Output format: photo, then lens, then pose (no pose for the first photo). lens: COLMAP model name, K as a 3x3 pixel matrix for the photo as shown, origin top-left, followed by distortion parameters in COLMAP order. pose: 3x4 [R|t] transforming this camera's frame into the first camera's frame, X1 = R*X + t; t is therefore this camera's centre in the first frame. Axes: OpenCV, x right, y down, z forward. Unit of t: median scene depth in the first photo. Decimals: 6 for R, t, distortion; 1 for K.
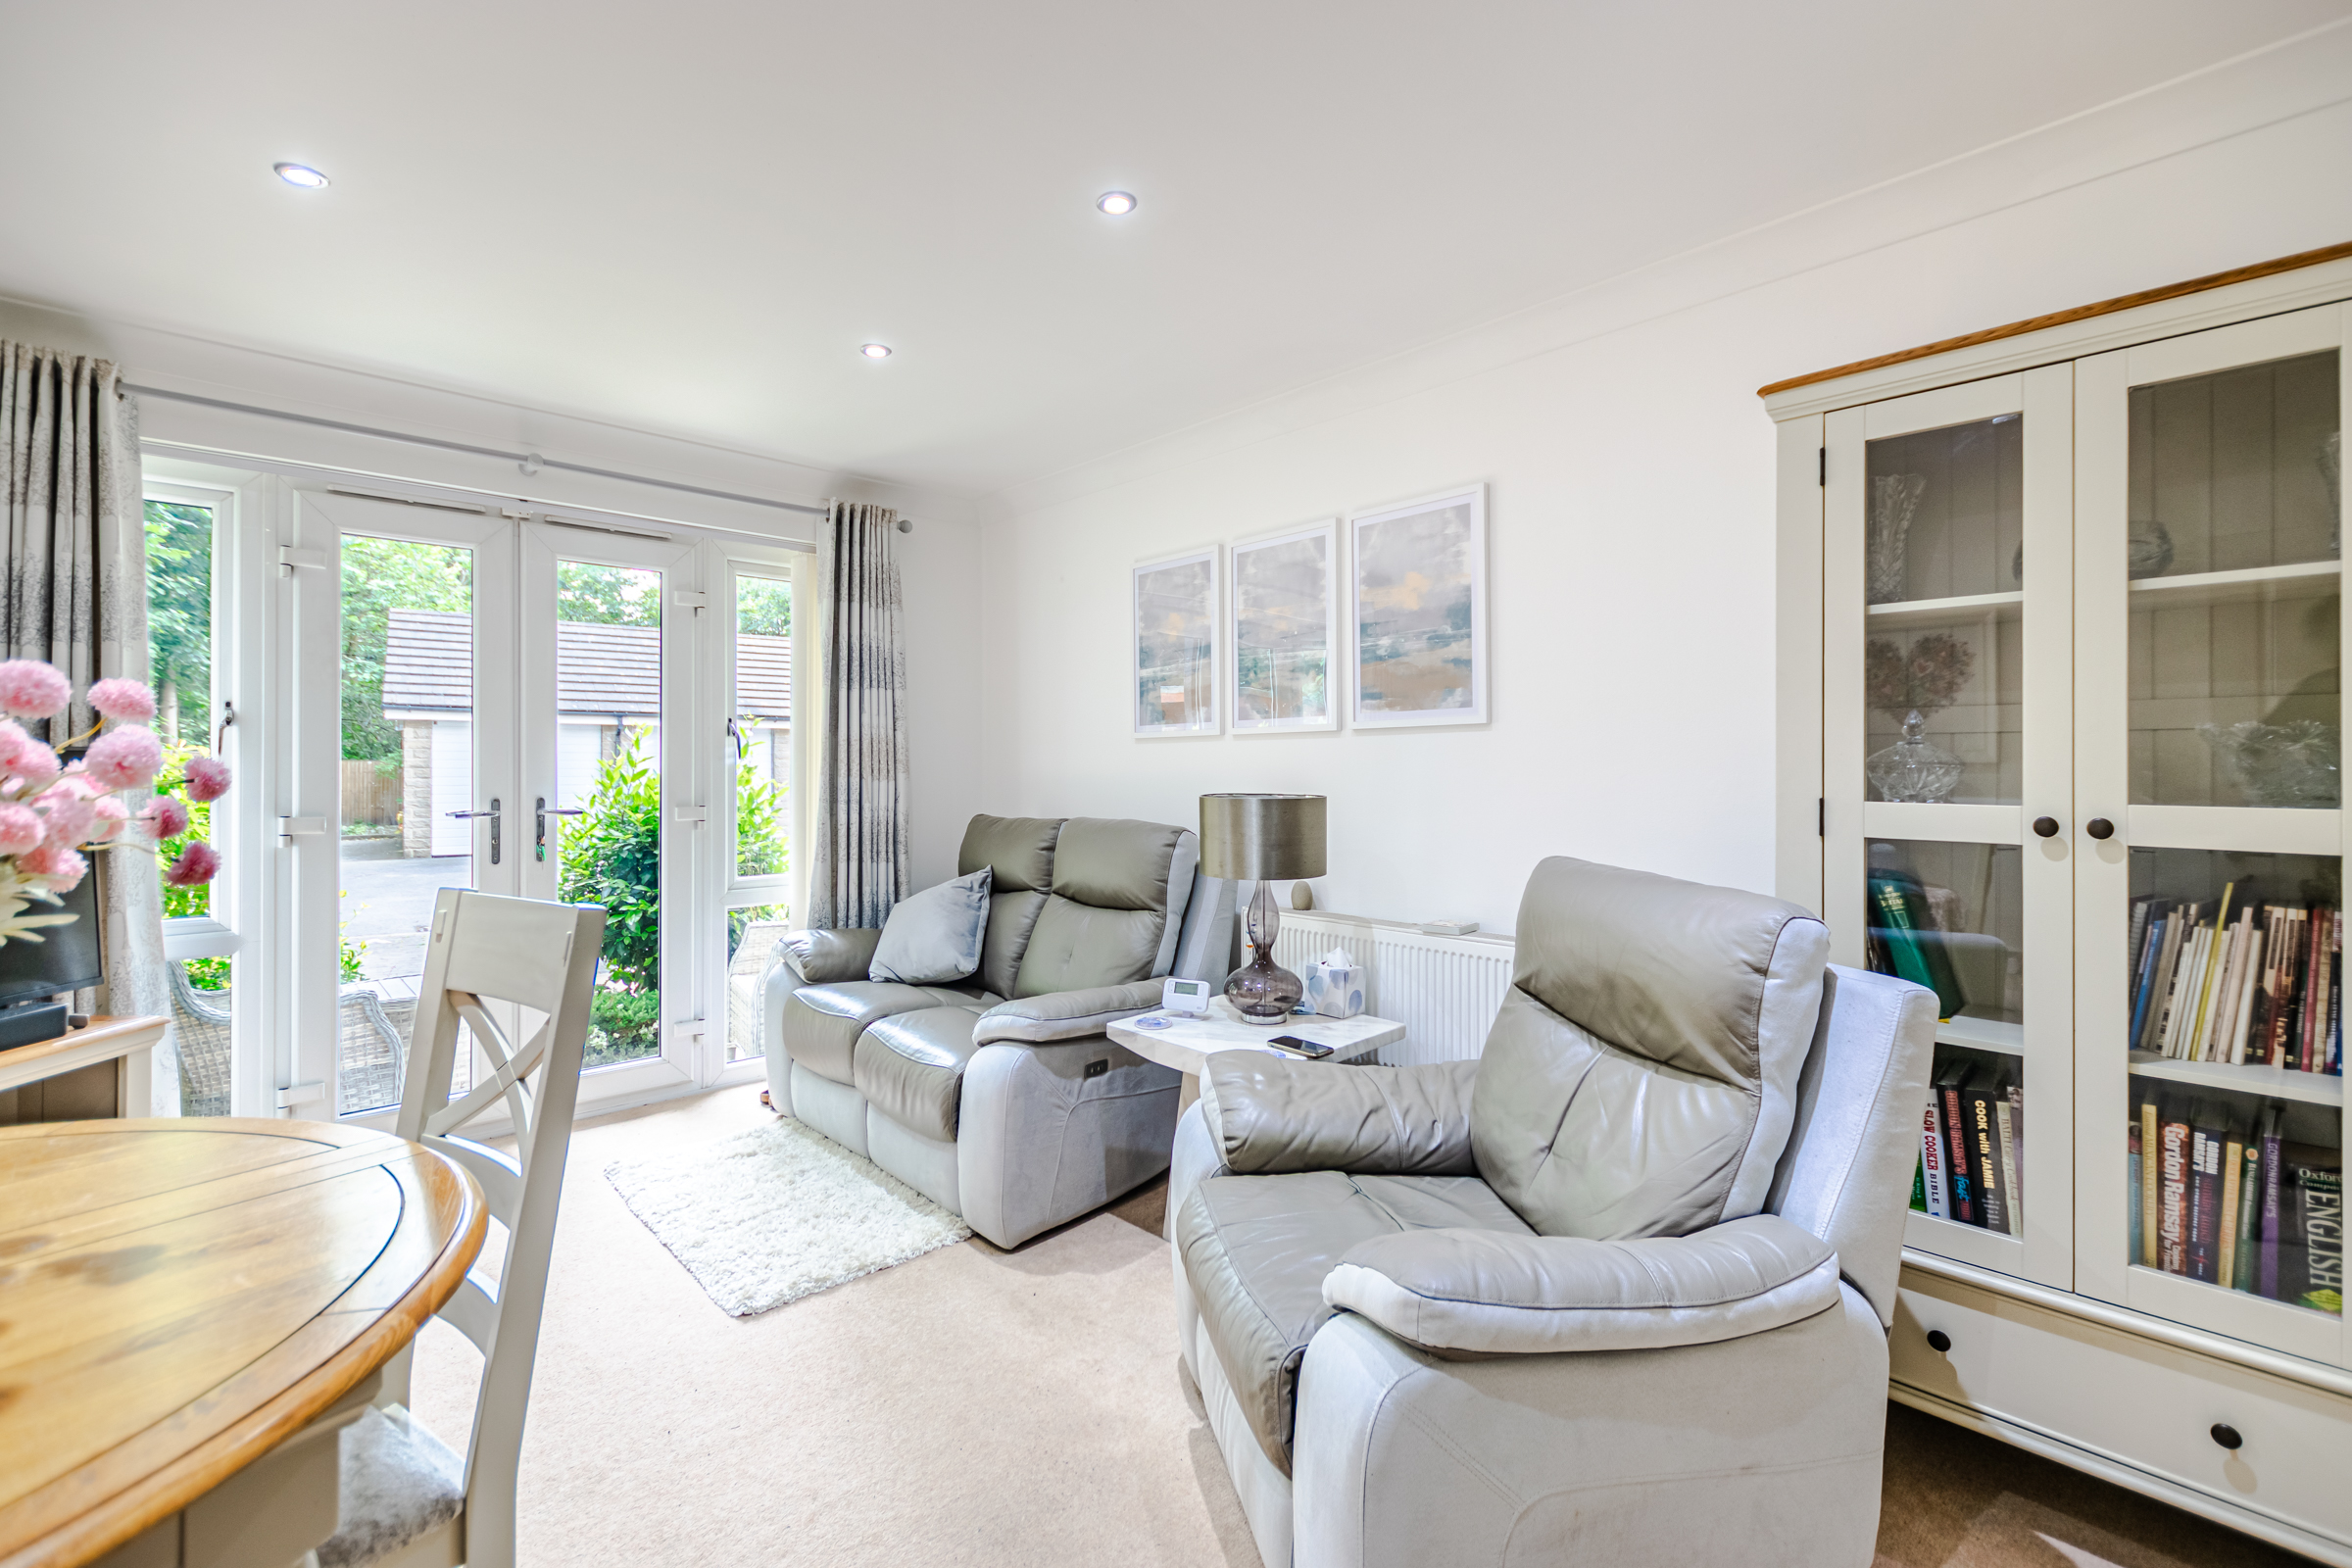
lens RADIAL K [[1040.9, 0, 1169.2], [0, 1040.9, 767.0], [0, 0, 1]] dist [0.002840, 0.000139]
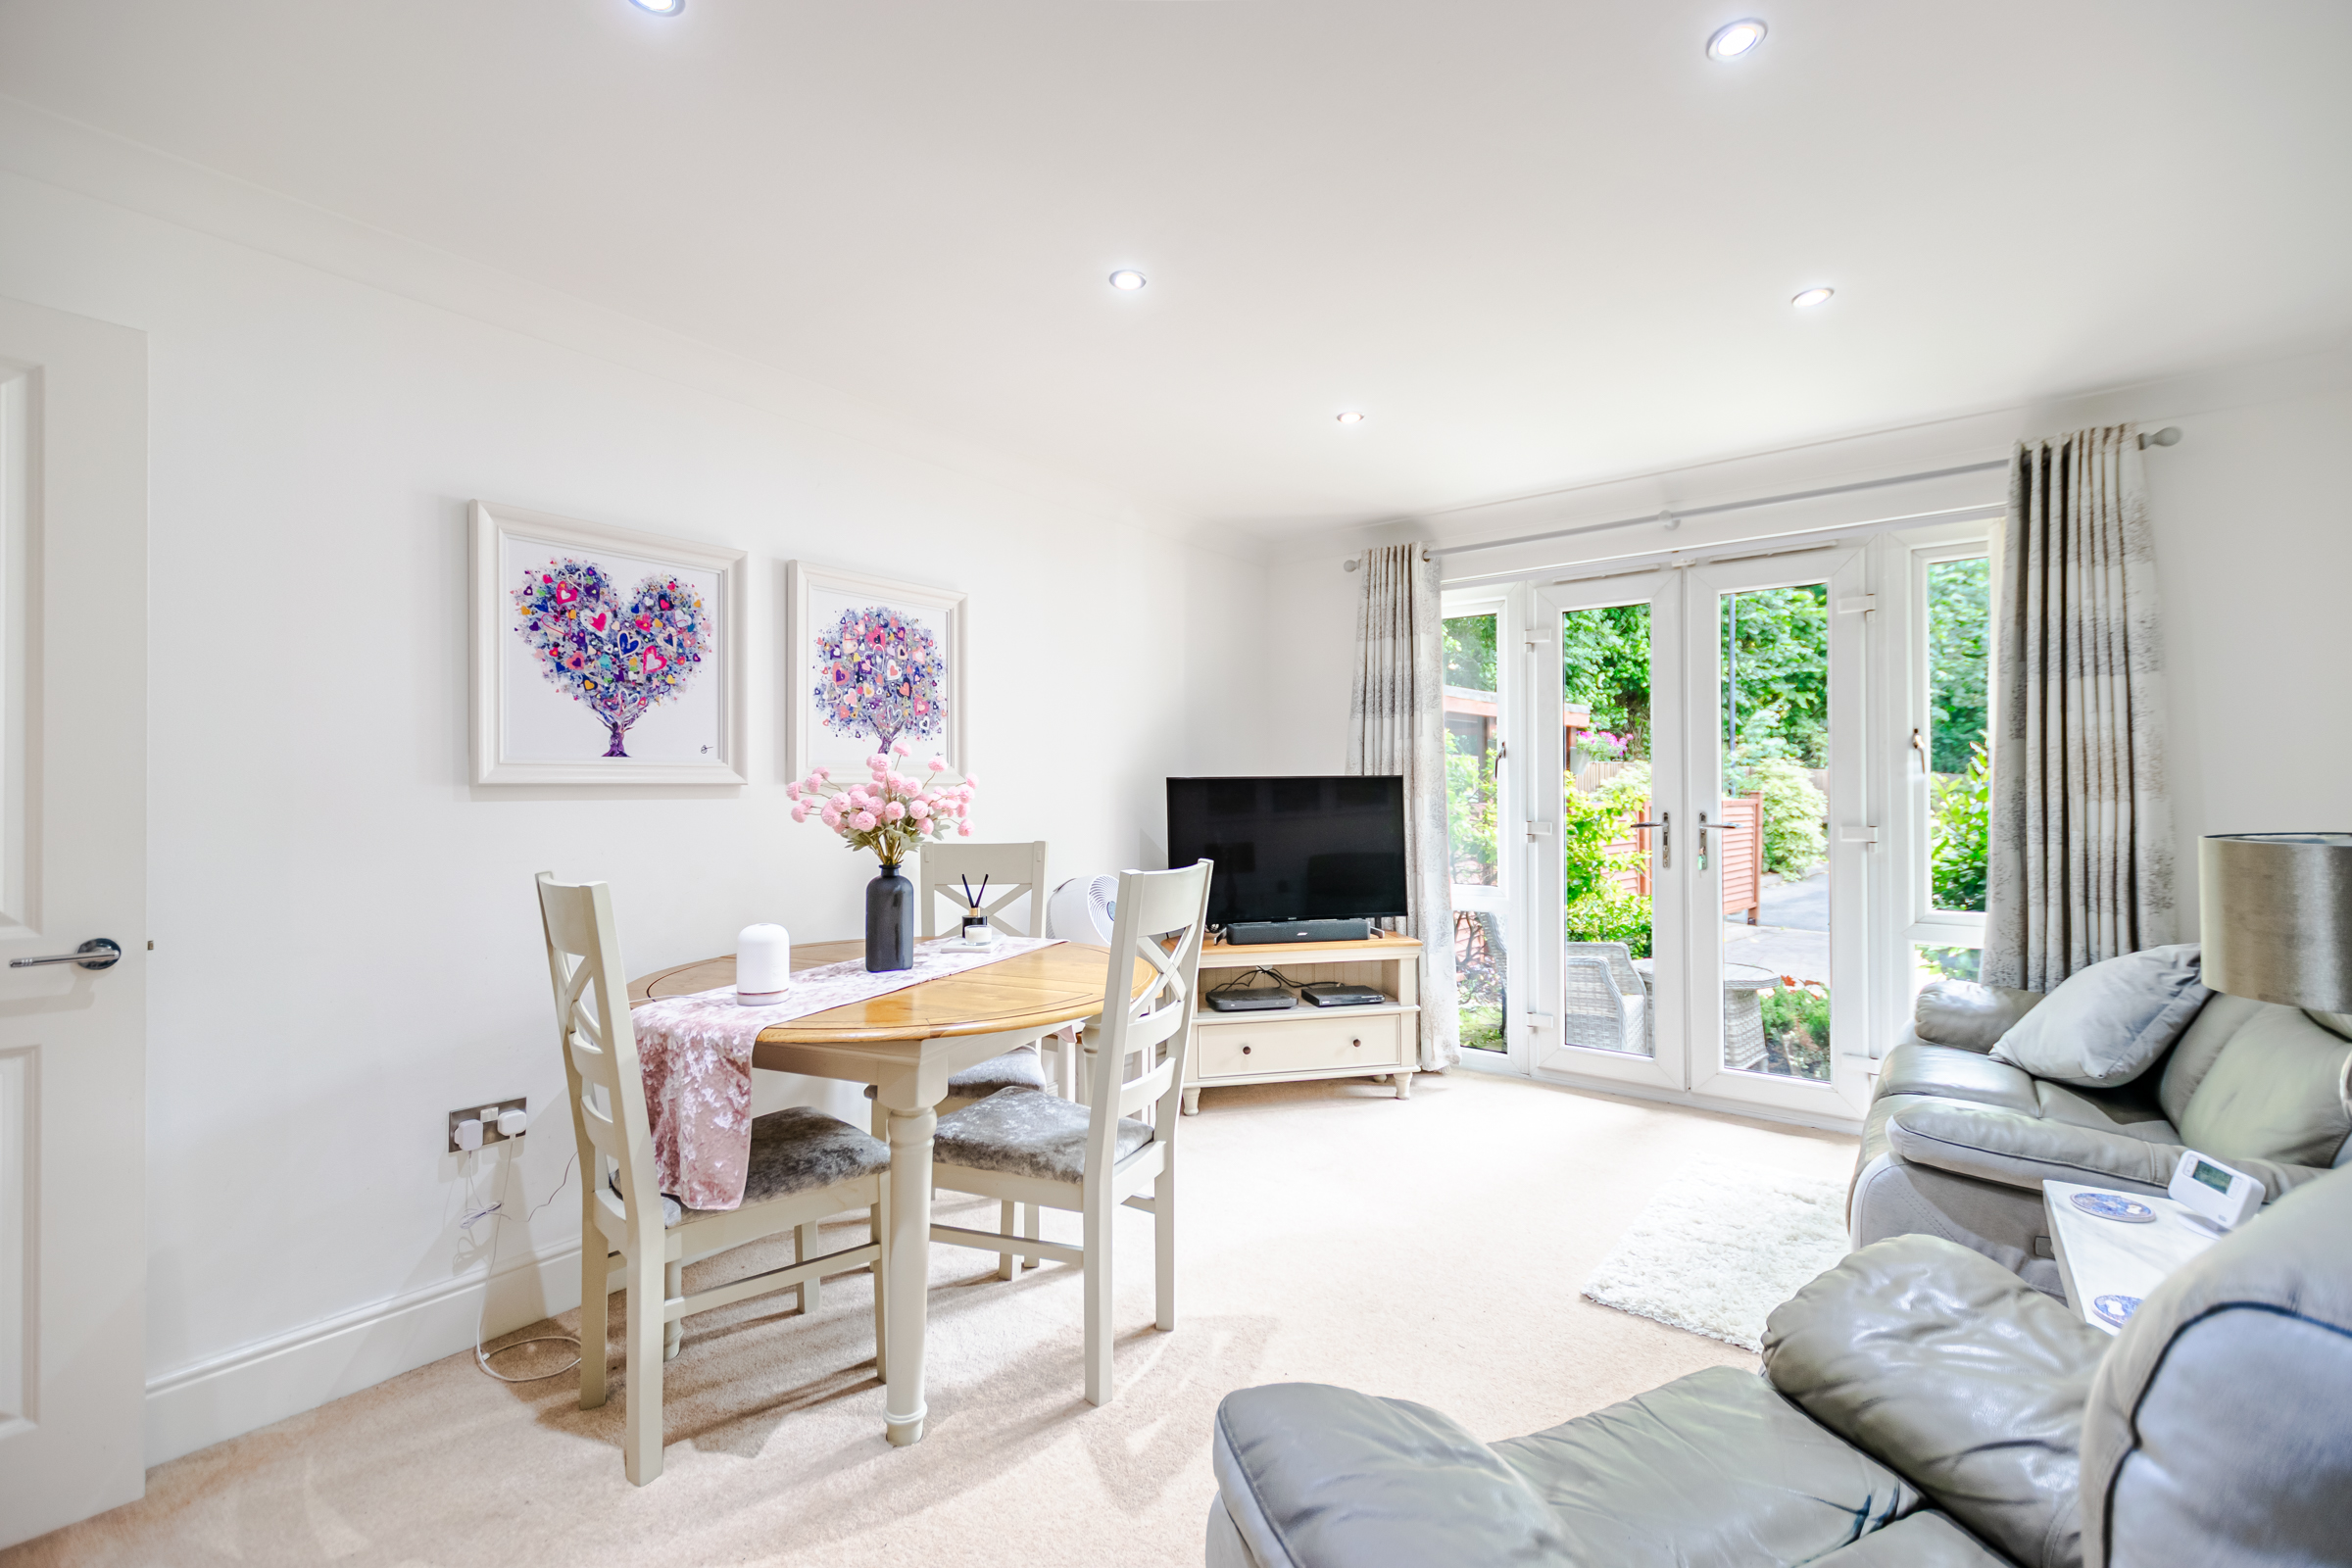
lens RADIAL K [[988.1, 0, 1182.9], [0, 988.1, 795.6], [0, 0, 1]] dist [0.002429, 0.000090]
pose [[0.158289, 0.005814, -0.987376, 0.305402], [0.006046, 0.999958, 0.006857, 0.000552], [0.987374, -0.007055, 0.158247, 0.250161]]
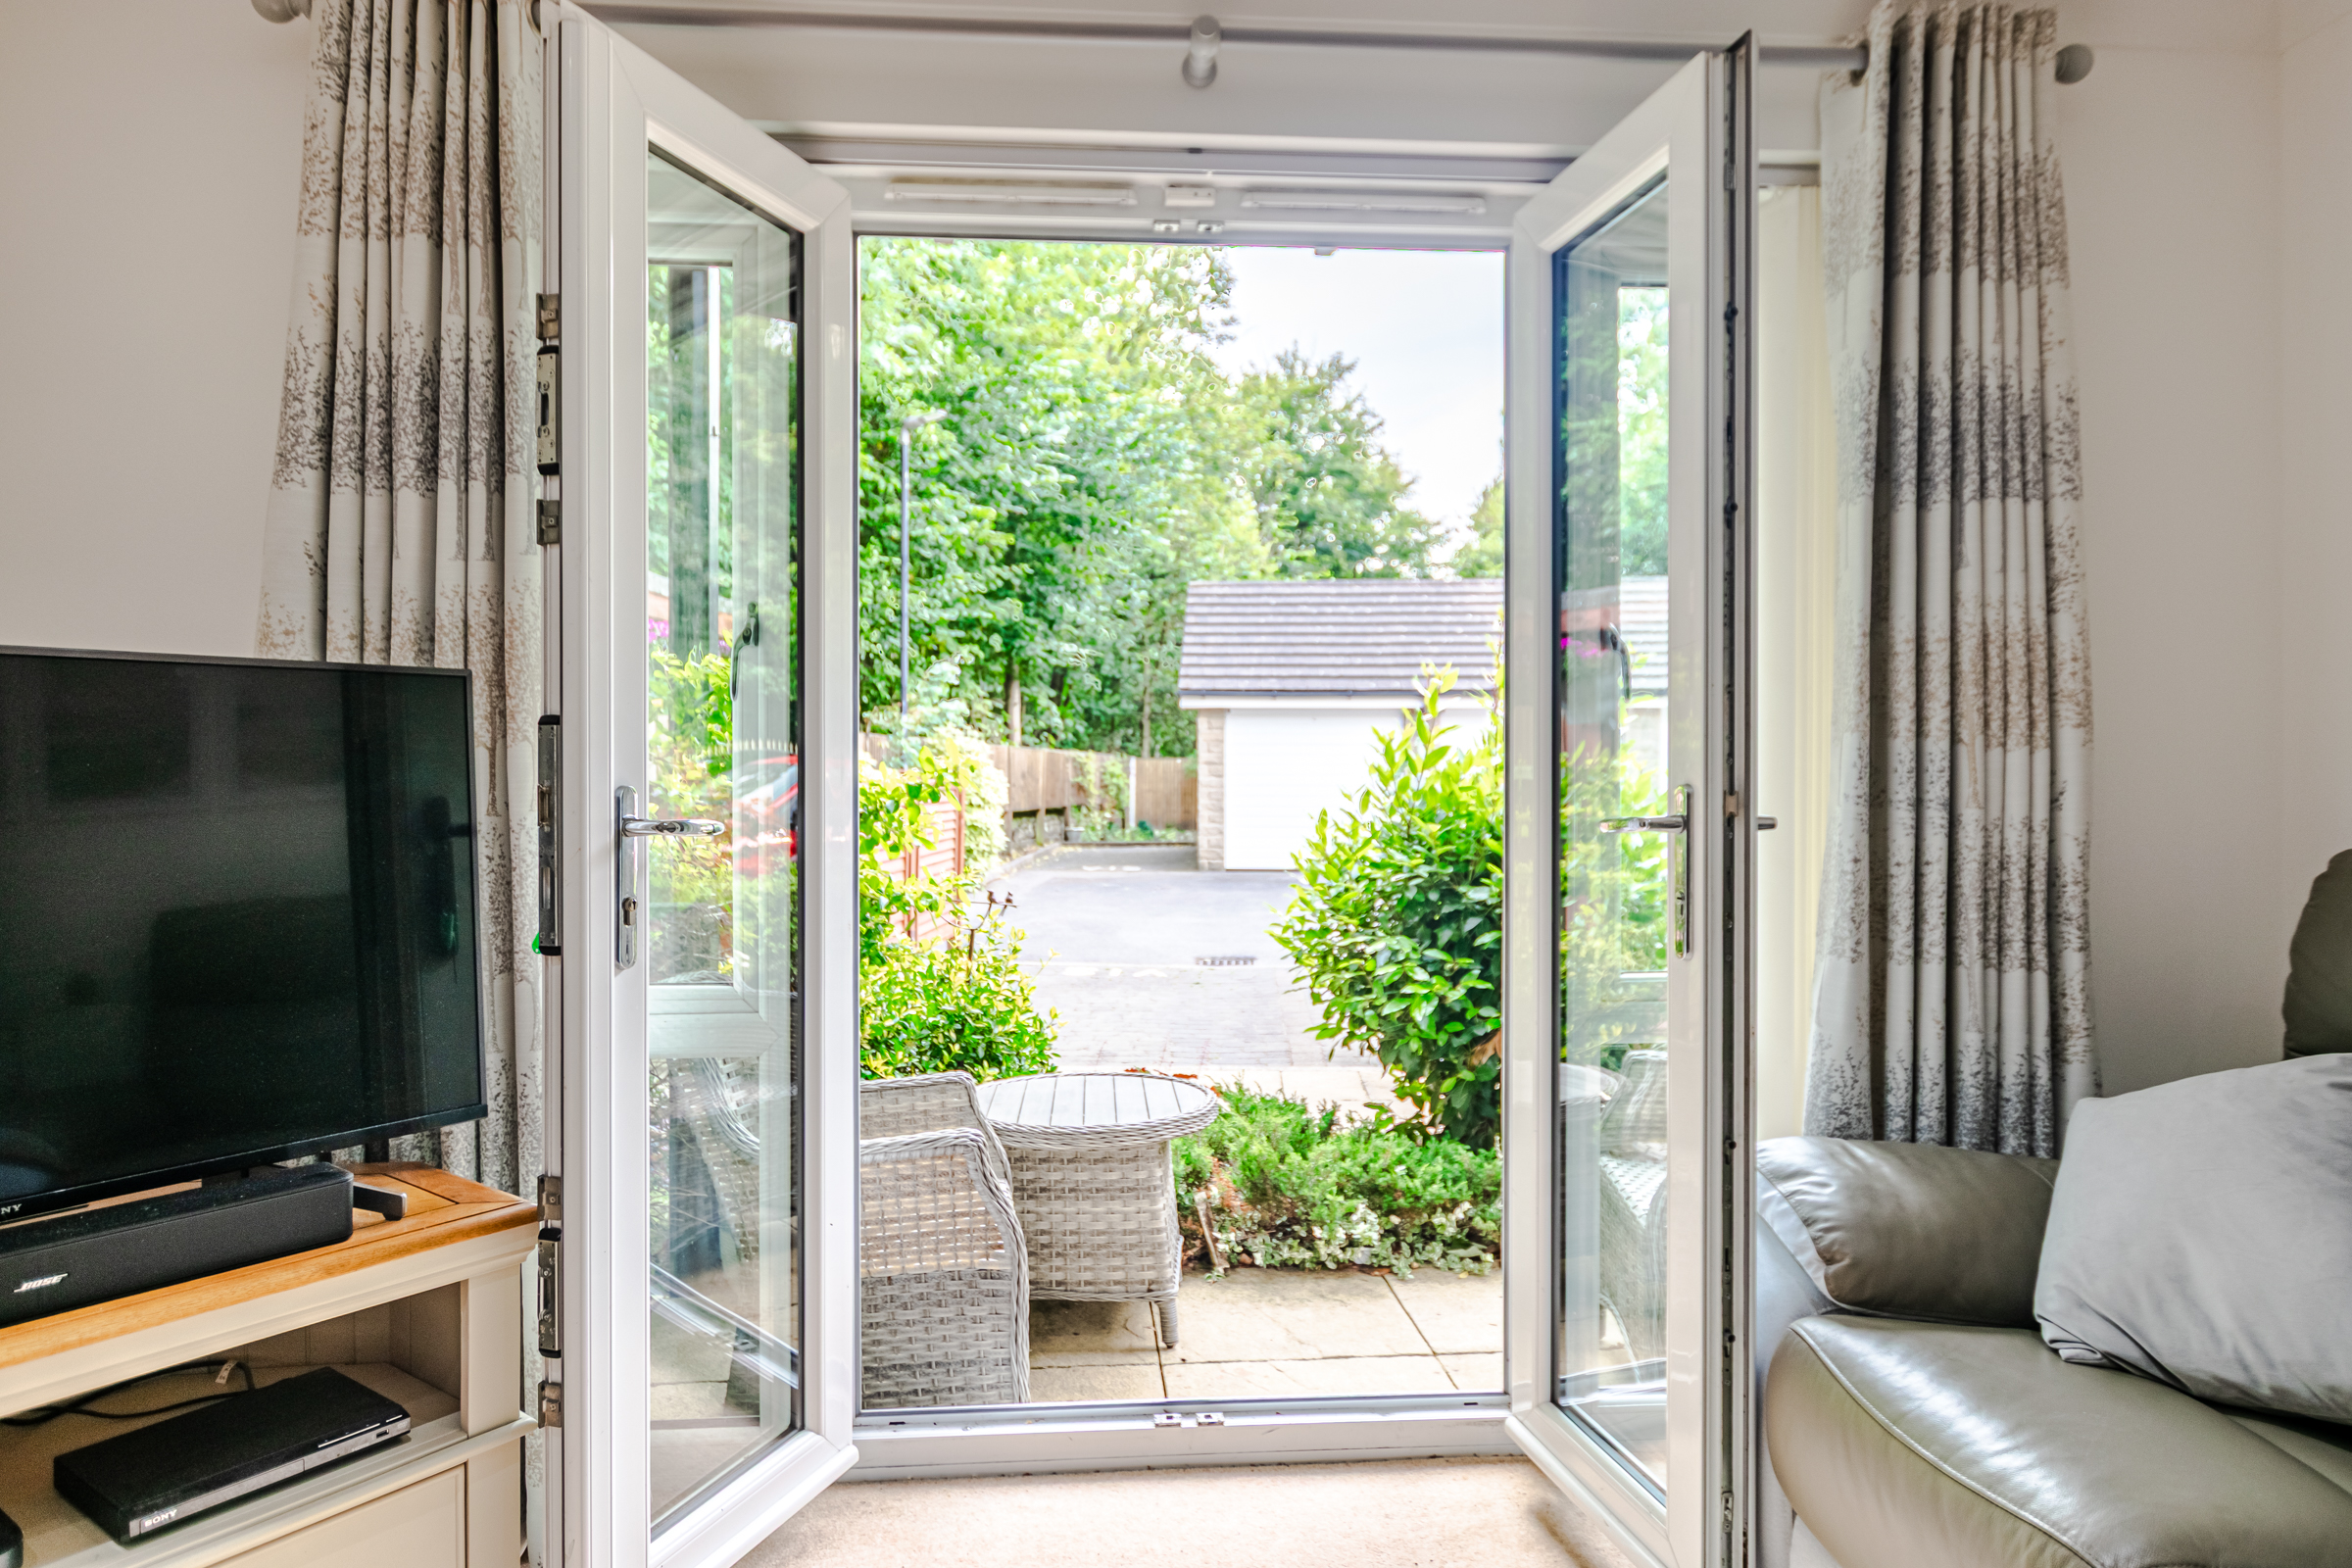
lens RADIAL K [[1383.7, 0, 1158.3], [0, 1383.7, 772.3], [0, 0, 1]] dist [0.005644, -0.000578]
pose [[0.777549, 0.001247, -0.628821, -0.200992], [0.000246, 0.999997, 0.002288, 0.020181], [0.628823, -0.001933, 0.777546, 0.424132]]
